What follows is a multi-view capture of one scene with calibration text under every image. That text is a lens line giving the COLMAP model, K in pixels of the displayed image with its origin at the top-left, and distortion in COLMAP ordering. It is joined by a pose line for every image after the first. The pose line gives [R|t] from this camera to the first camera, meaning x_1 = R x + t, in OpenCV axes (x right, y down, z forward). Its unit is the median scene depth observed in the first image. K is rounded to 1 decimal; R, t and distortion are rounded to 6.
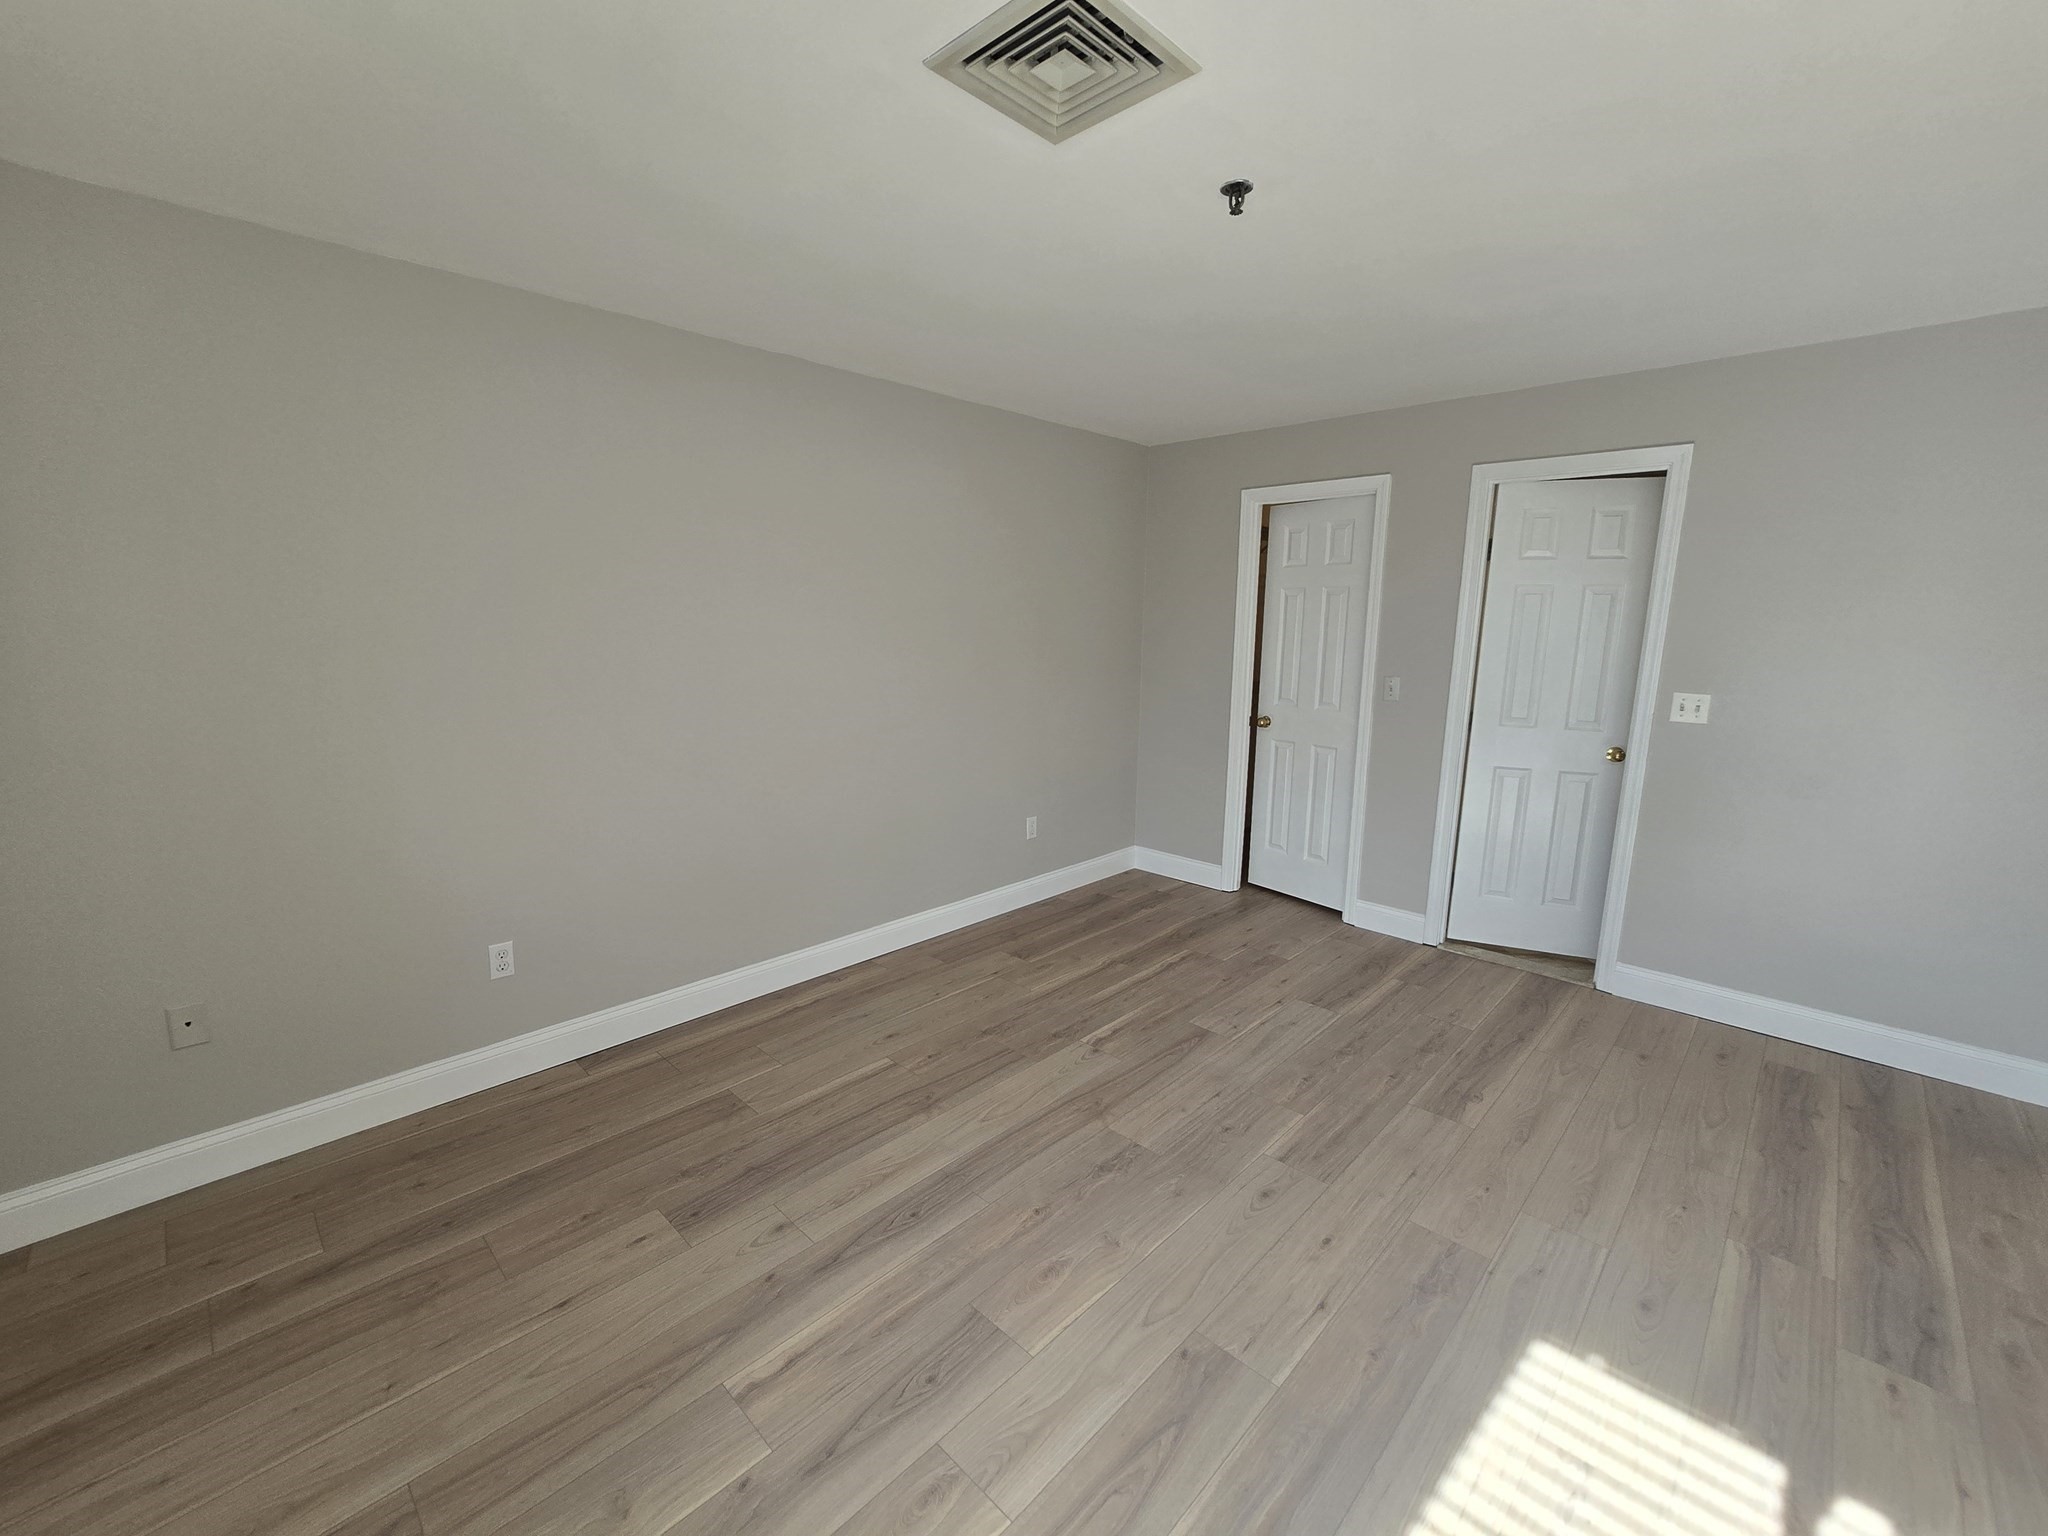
lens RADIAL K [[839.8, 0, 1015.3], [0, 839.8, 775.3], [0, 0, 1]] dist [-0.000712, -0.000015]
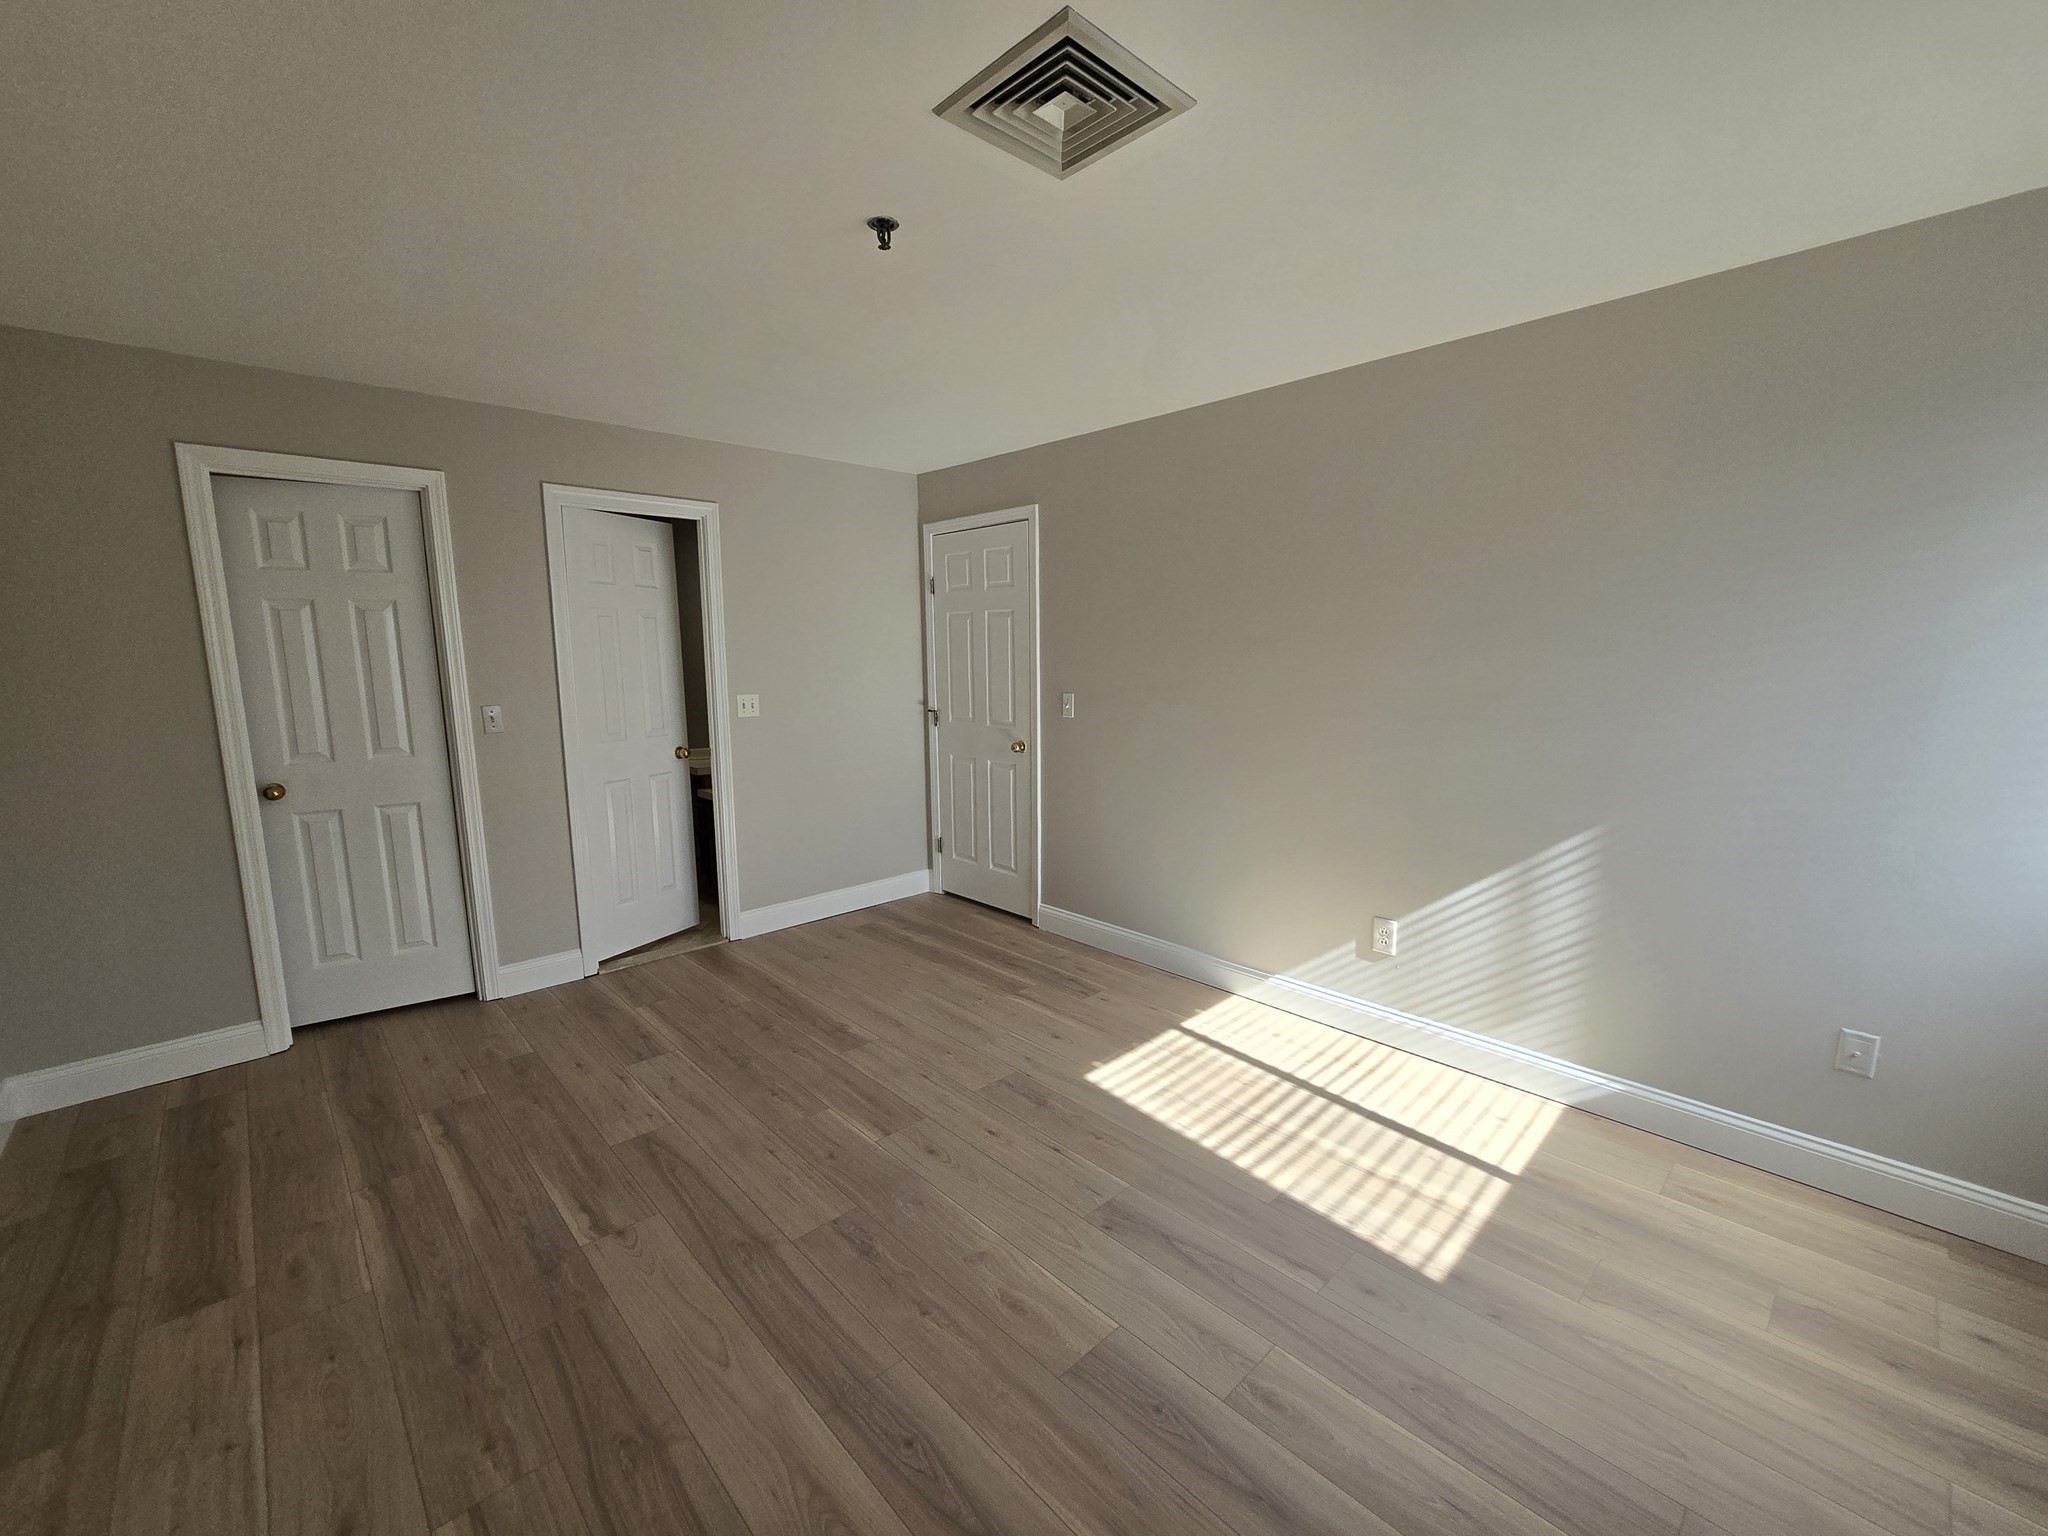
lens RADIAL K [[844.4, 0, 1012.9], [0, 844.4, 775.0], [0, 0, 1]] dist [-0.003560, -0.000154]
pose [[0.046089, -0.159590, 0.986107, -0.661093], [0.191595, 0.970241, 0.148067, -0.118351], [-0.980391, 0.182109, 0.075294, 0.662234]]
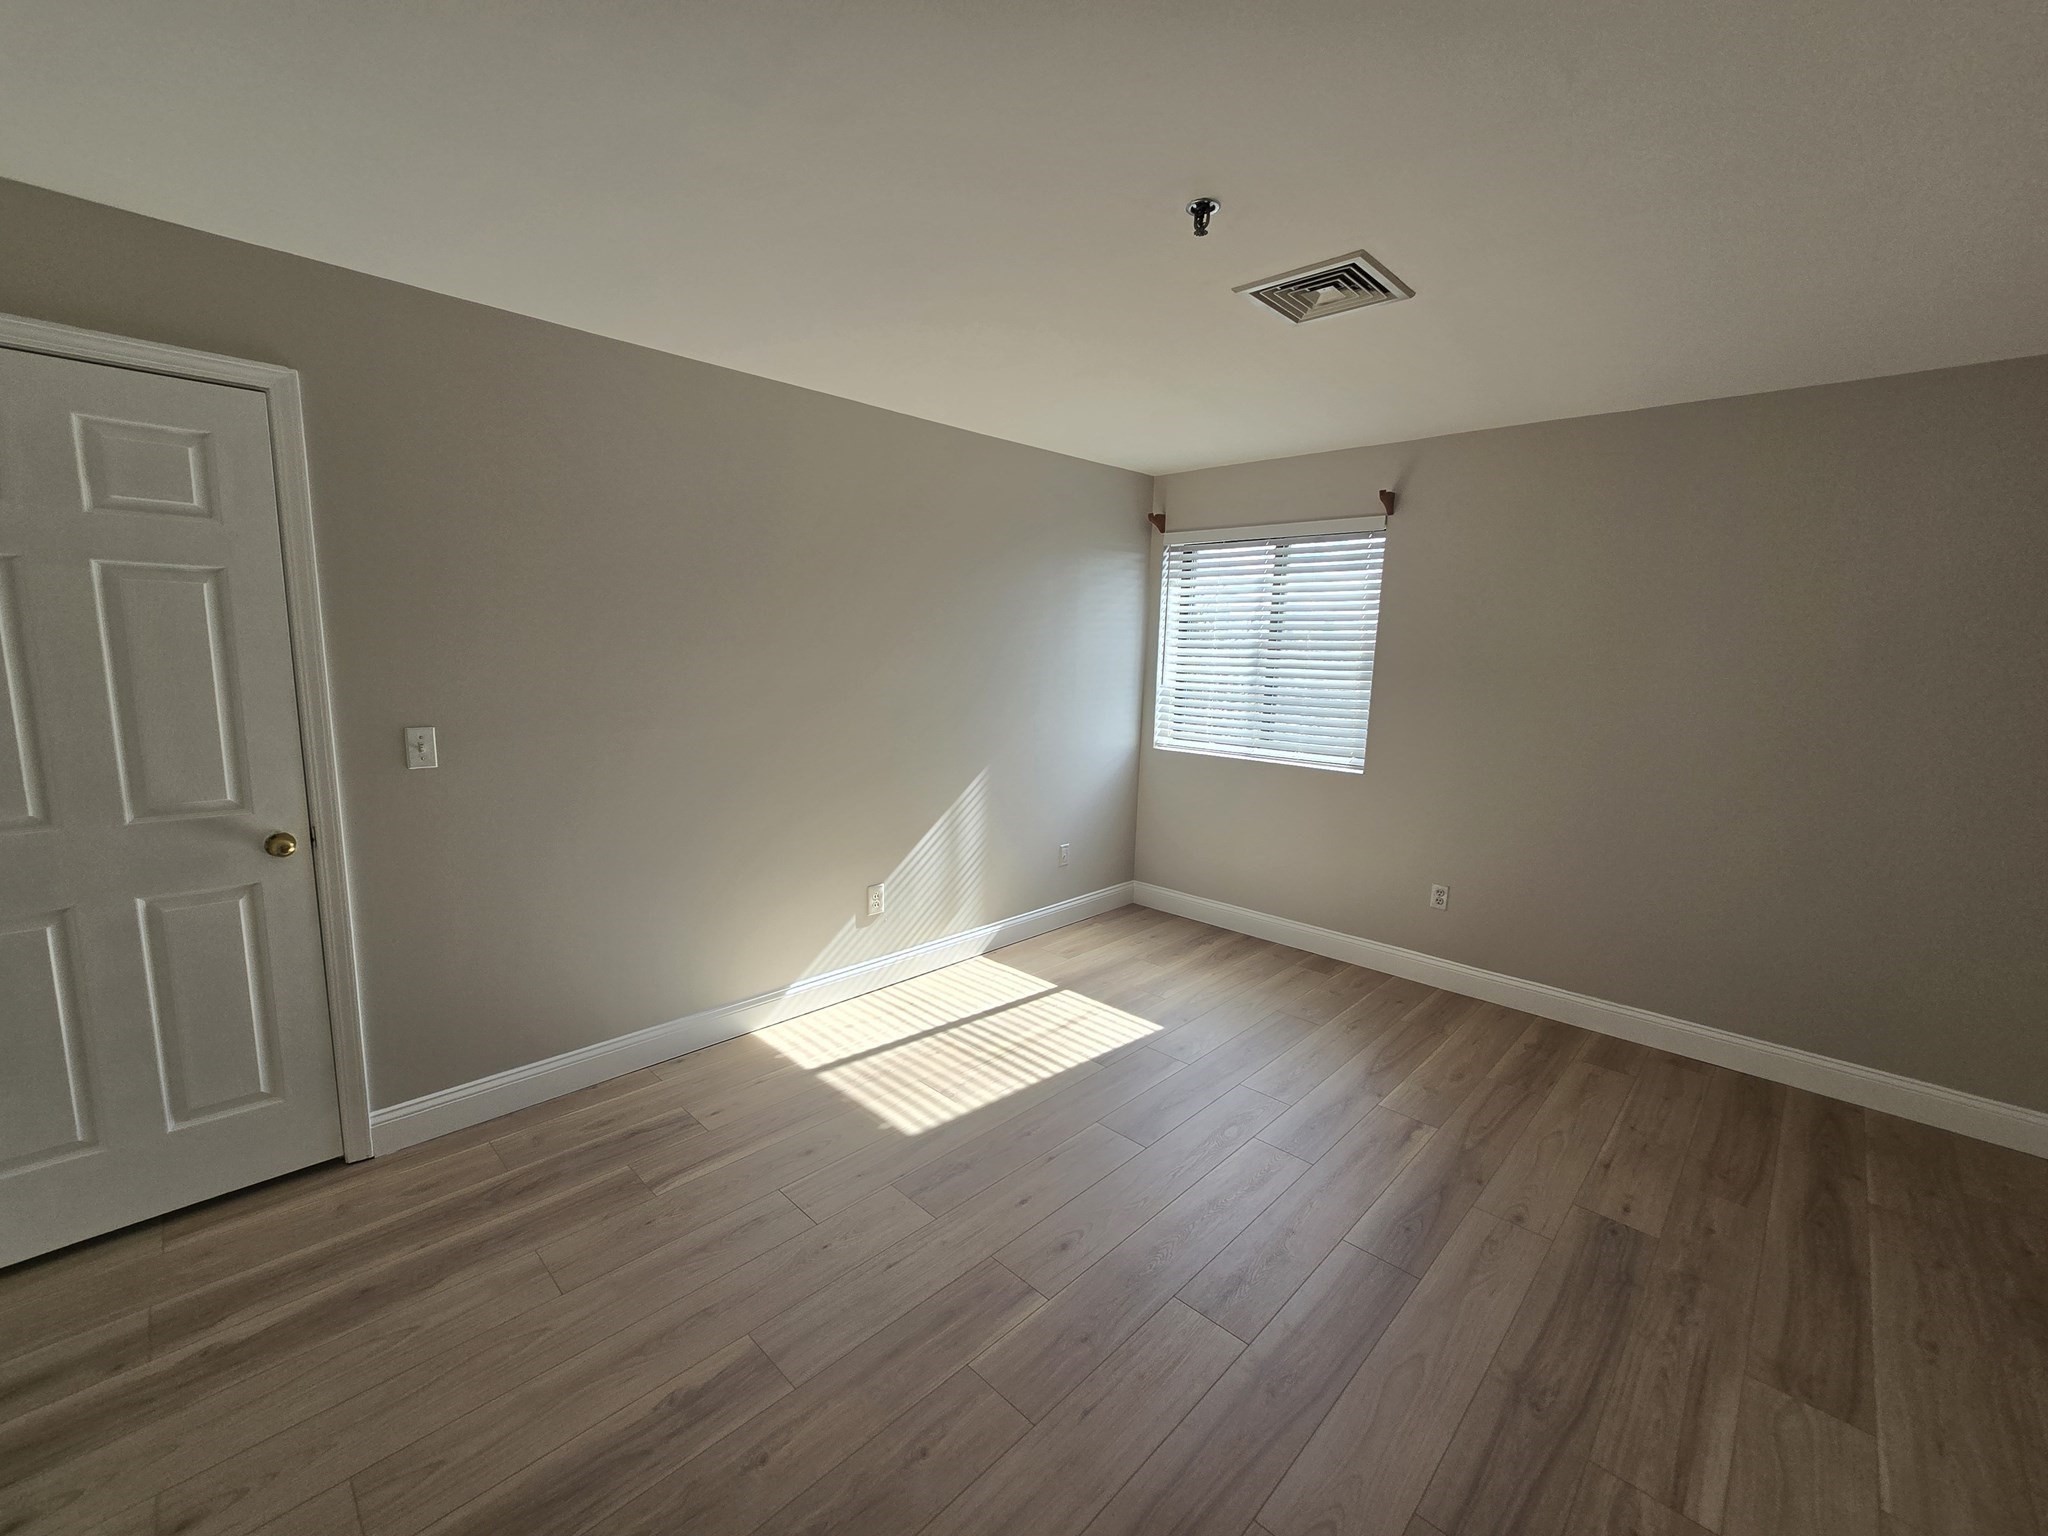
lens RADIAL K [[844.4, 0, 1012.9], [0, 844.4, 775.0], [0, 0, 1]] dist [-0.003560, -0.000154]
pose [[-0.999463, -0.031884, -0.007506, 0.350118], [-0.032567, 0.942755, 0.331892, -0.302791], [-0.003506, 0.331958, -0.943288, 1.594804]]
